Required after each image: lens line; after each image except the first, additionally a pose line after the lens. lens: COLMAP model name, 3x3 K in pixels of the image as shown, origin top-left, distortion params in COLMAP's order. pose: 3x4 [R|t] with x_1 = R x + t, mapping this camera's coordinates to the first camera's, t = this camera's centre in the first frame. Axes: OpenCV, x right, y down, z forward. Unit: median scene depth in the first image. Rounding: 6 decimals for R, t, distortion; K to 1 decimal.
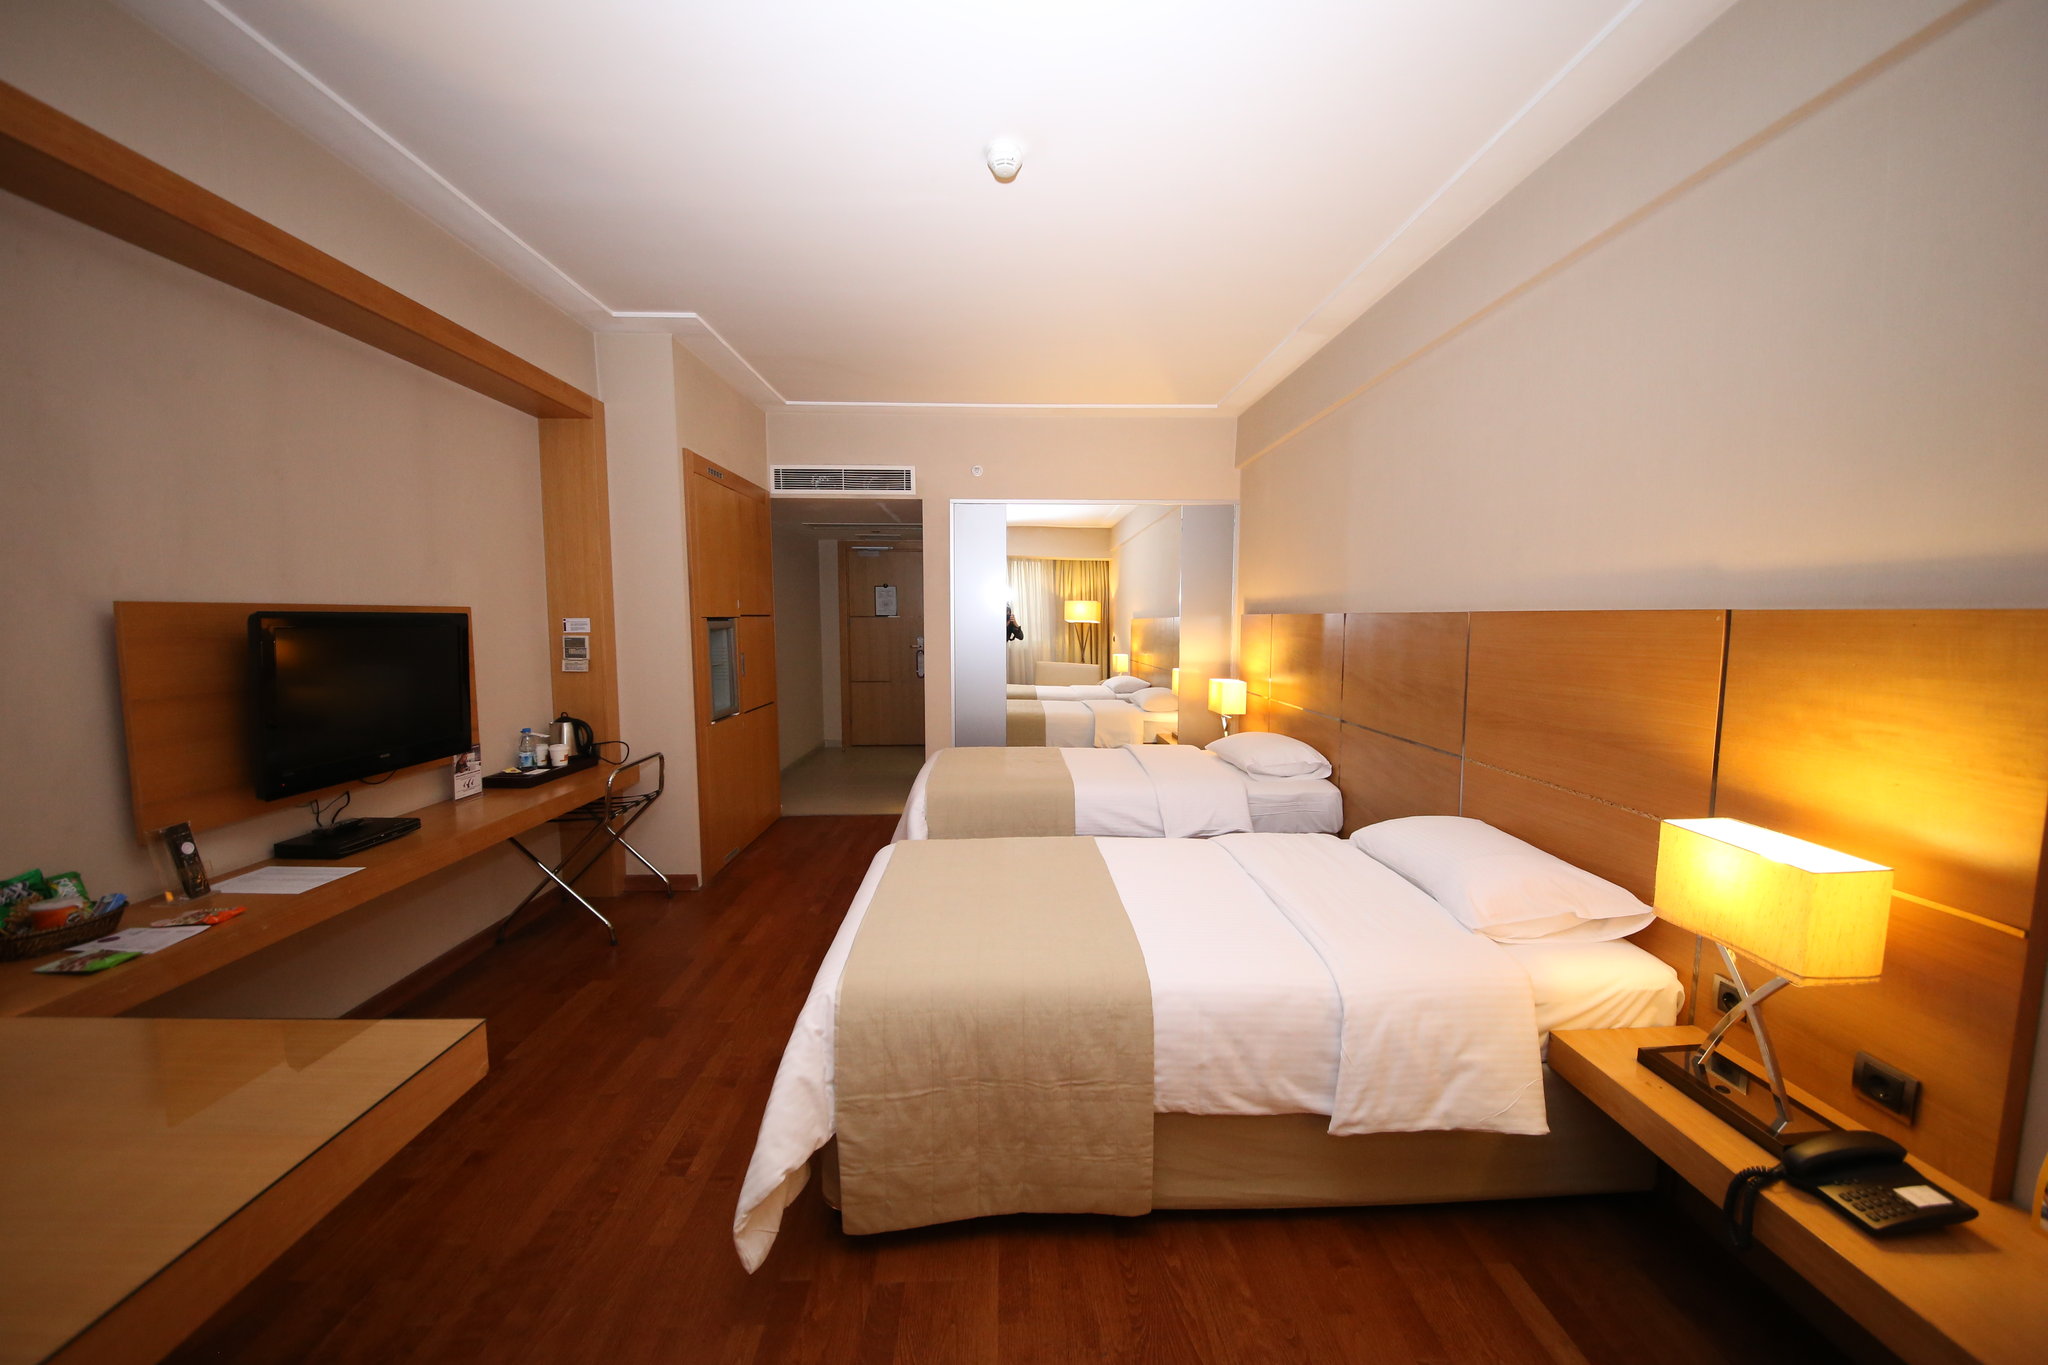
lens RADIAL K [[738.9, 0, 1030.3], [0, 738.9, 671.1], [0, 0, 1]] dist [-0.027767, 0.000247]
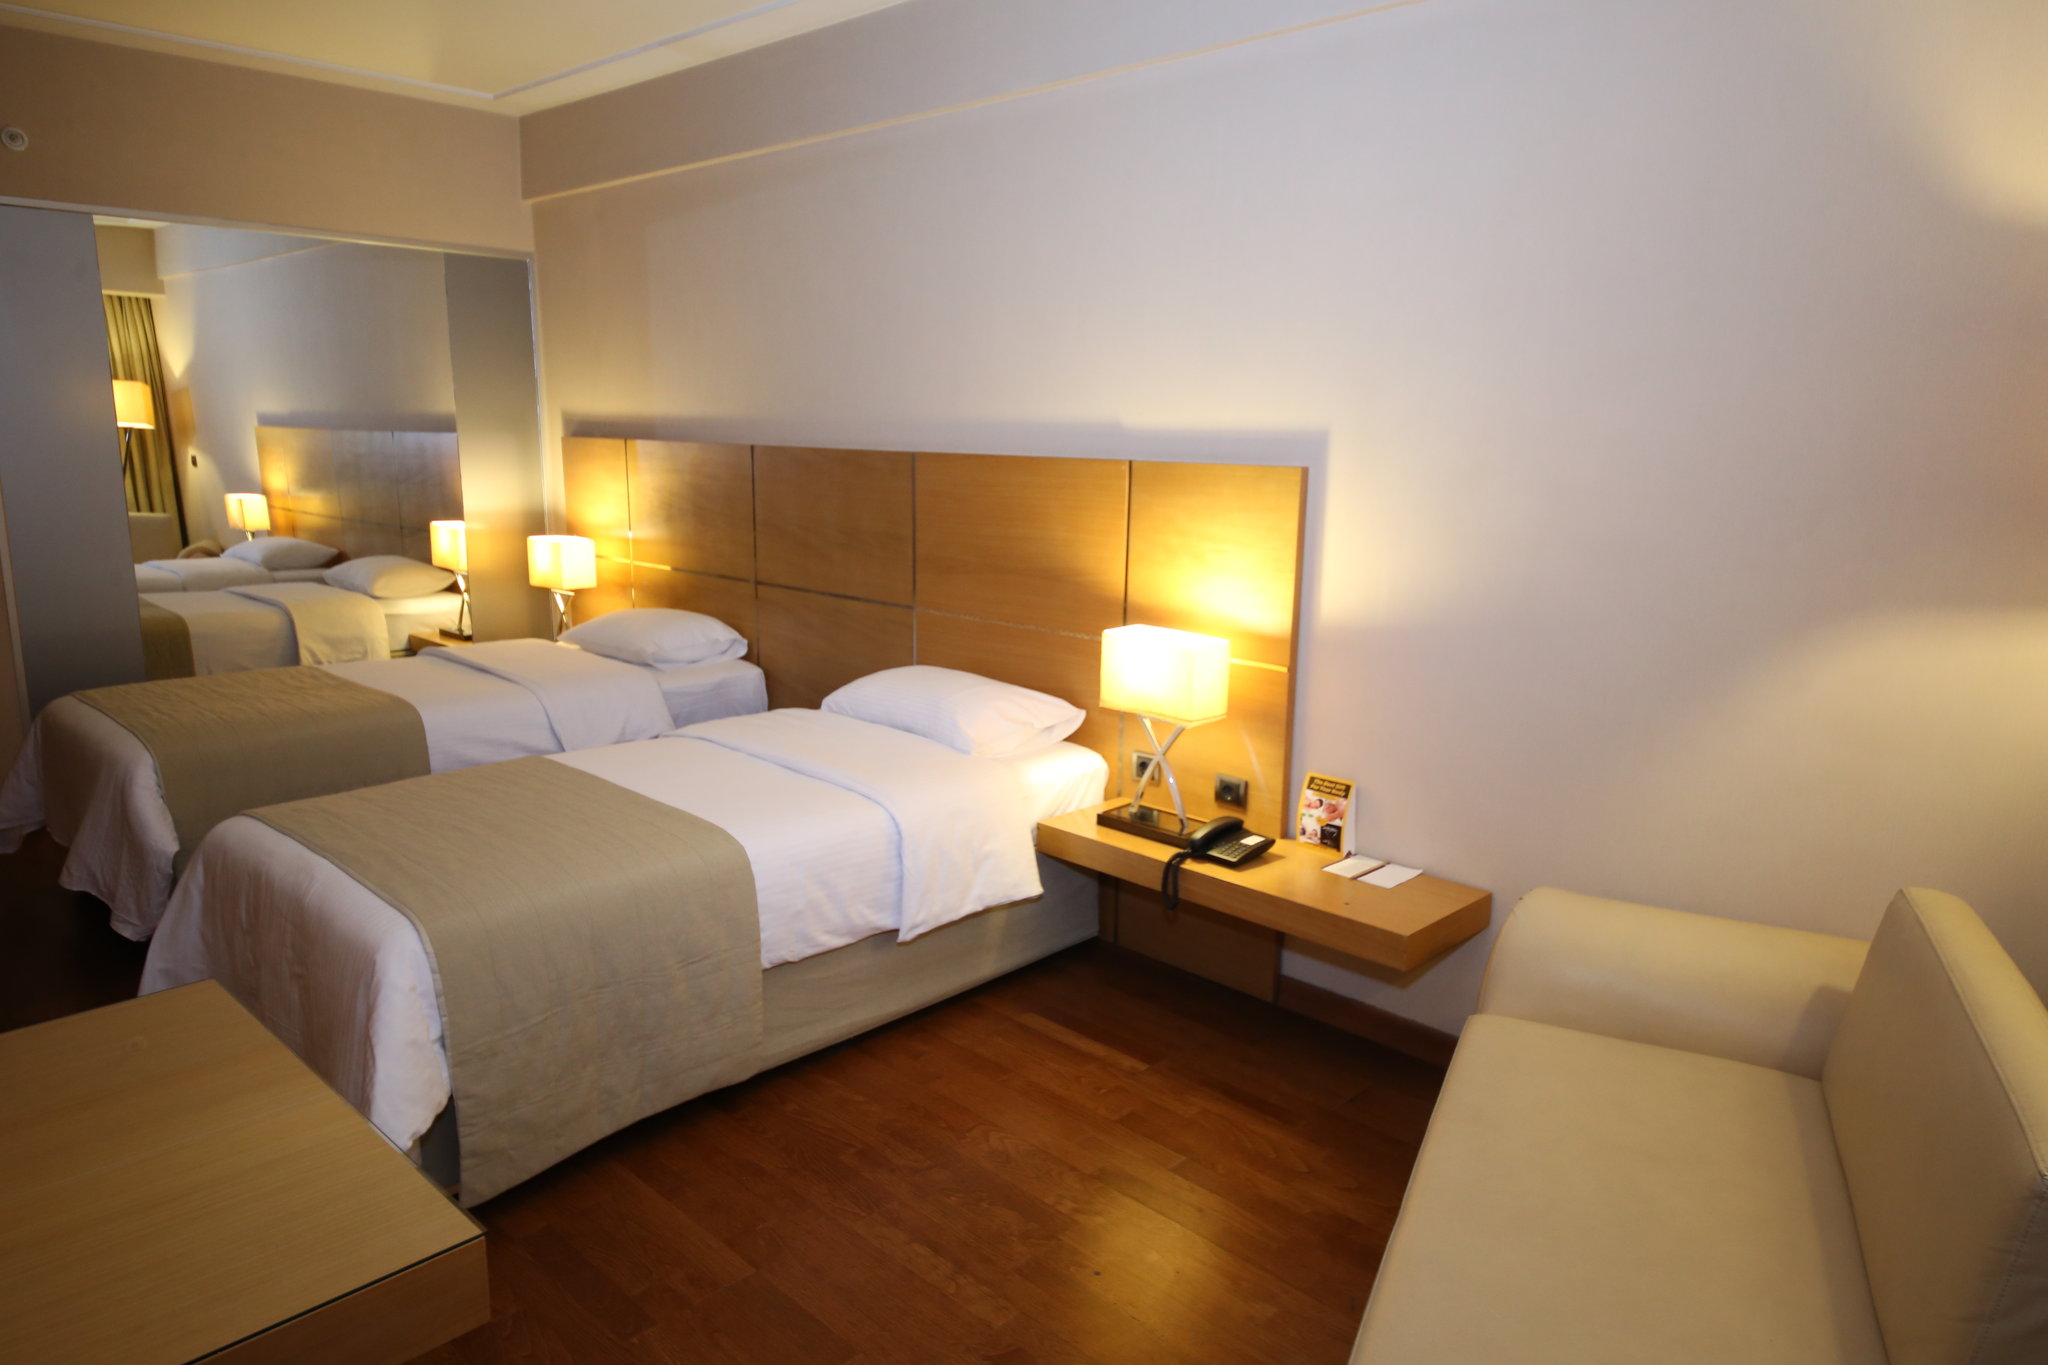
lens RADIAL K [[1361.5, 0, 1019.8], [0, 1361.5, 683.5], [0, 0, 1]] dist [0.215921, 0.000149]
pose [[0.737529, -0.137325, 0.661205, -0.797206], [0.052531, 0.987806, 0.146562, -0.060735], [-0.673269, -0.073361, 0.735749, -0.651079]]
